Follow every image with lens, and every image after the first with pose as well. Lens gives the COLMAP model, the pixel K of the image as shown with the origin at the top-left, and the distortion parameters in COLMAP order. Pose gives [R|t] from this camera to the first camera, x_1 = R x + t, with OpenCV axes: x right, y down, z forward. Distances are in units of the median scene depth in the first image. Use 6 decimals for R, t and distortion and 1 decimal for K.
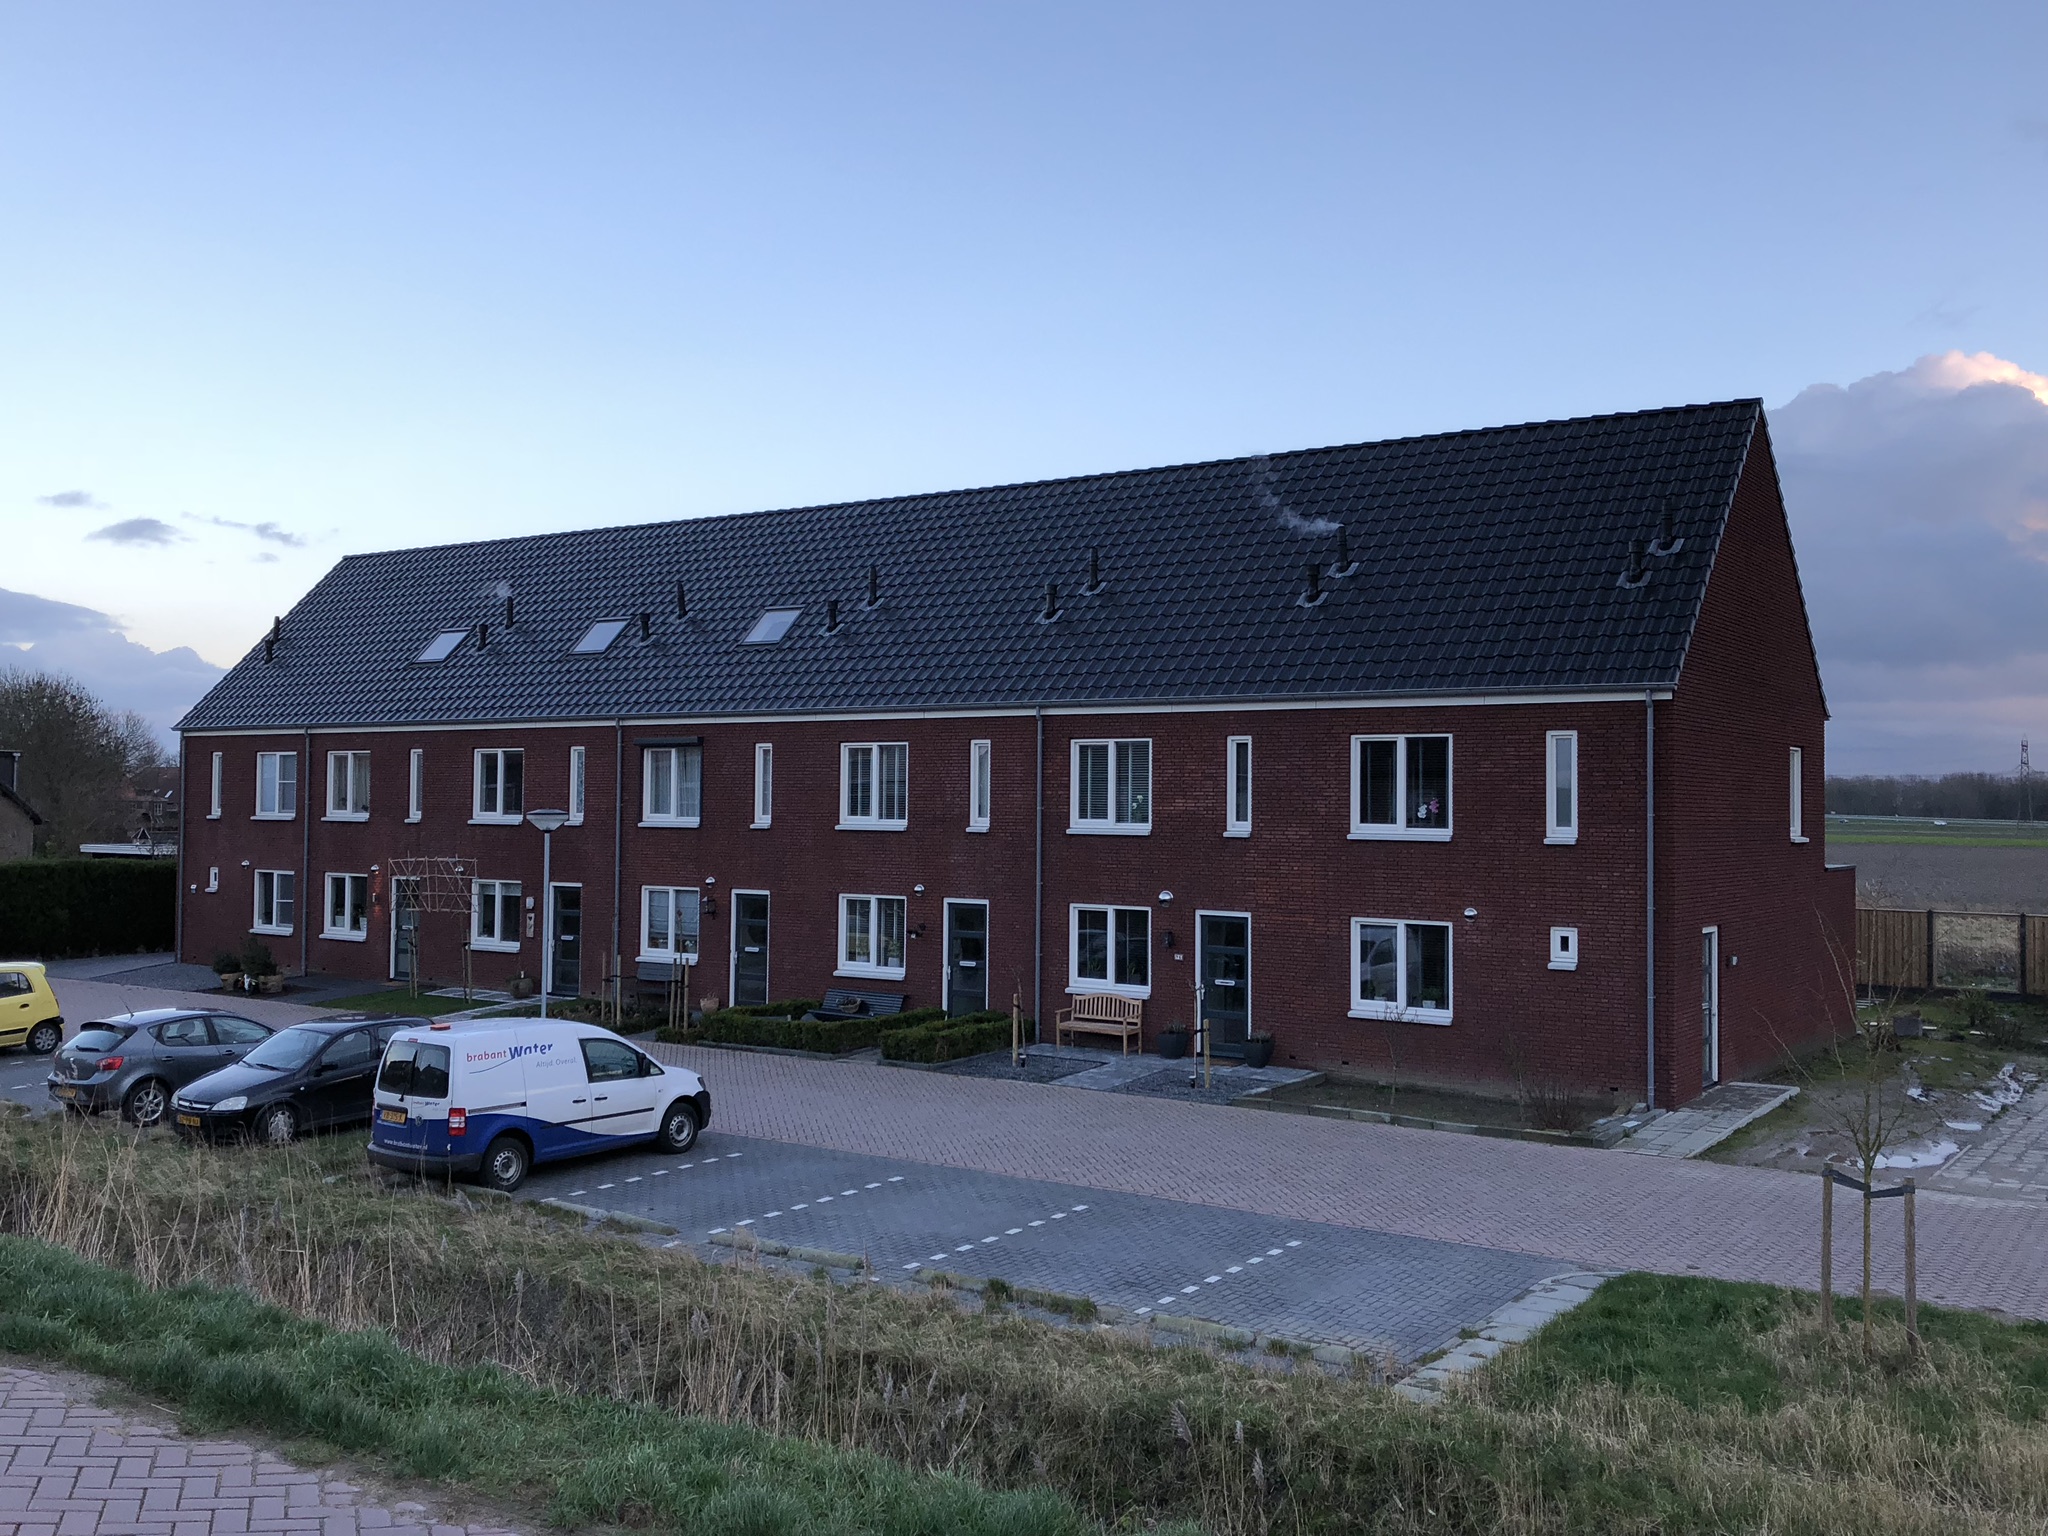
lens RADIAL K [[1860.3, 0, 1008.8], [0, 1860.3, 779.0], [0, 0, 1]] dist [0.043366, 0.000000]
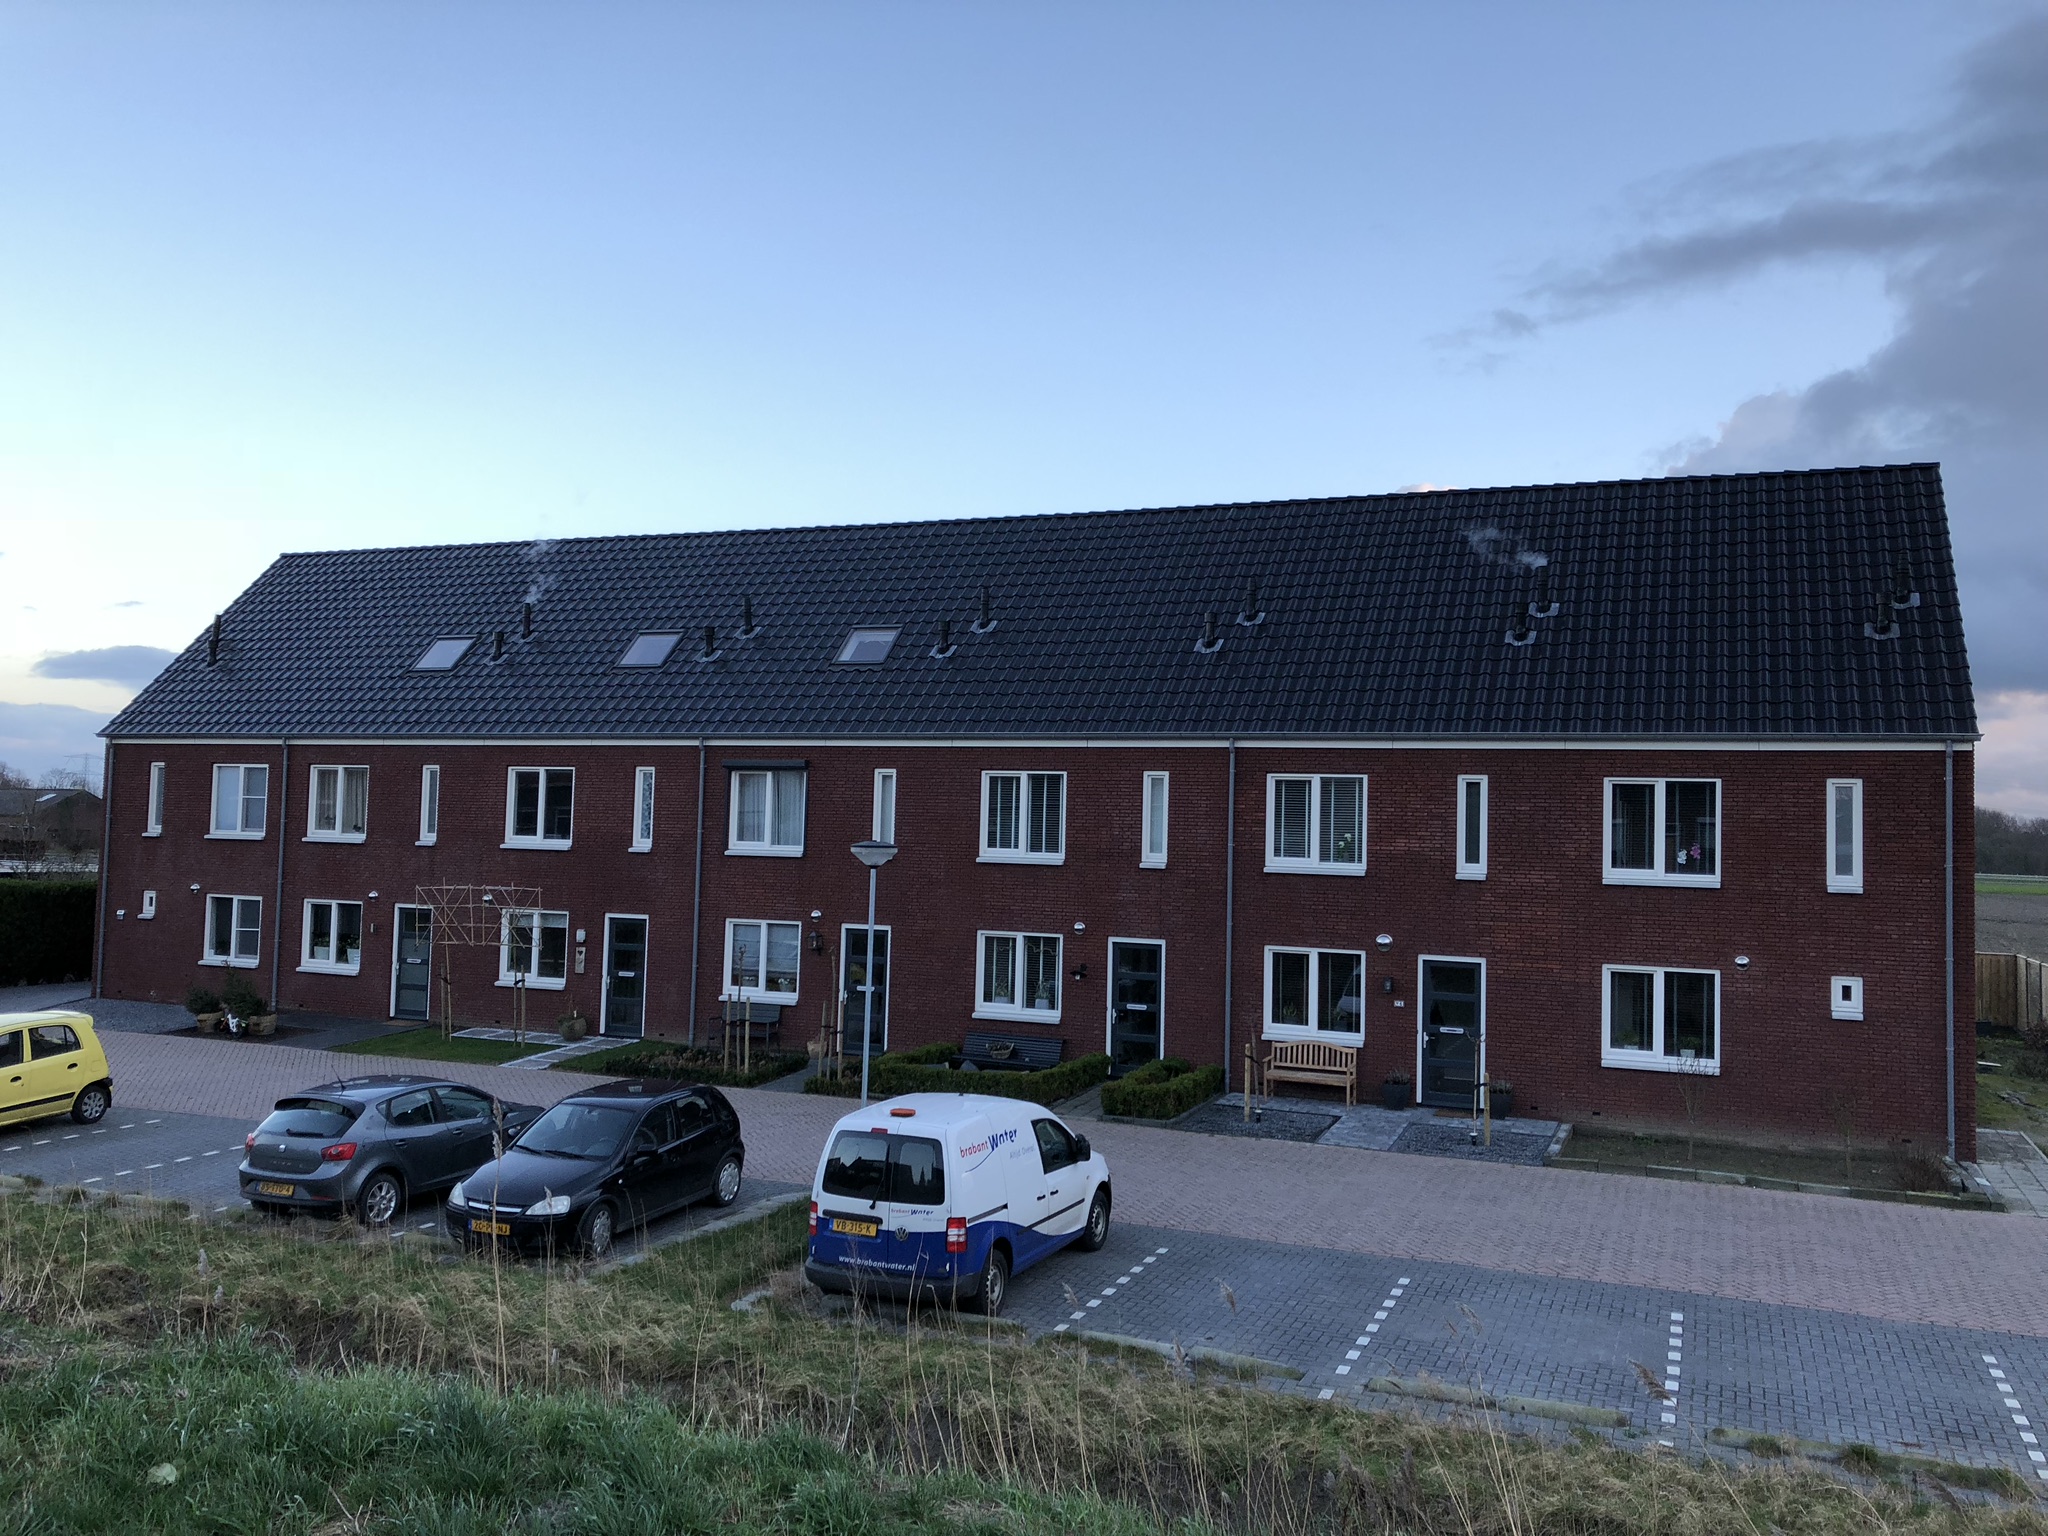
lens RADIAL K [[1652.6, 0, 1022.0], [0, 1652.6, 772.5], [0, 0, 1]] dist [0.055865, -0.070399]
pose [[0.977107, 0.025330, 0.211237, -0.269211], [-0.020993, 0.999521, -0.022752, 0.000177], [-0.211712, 0.017796, 0.977170, 0.191160]]
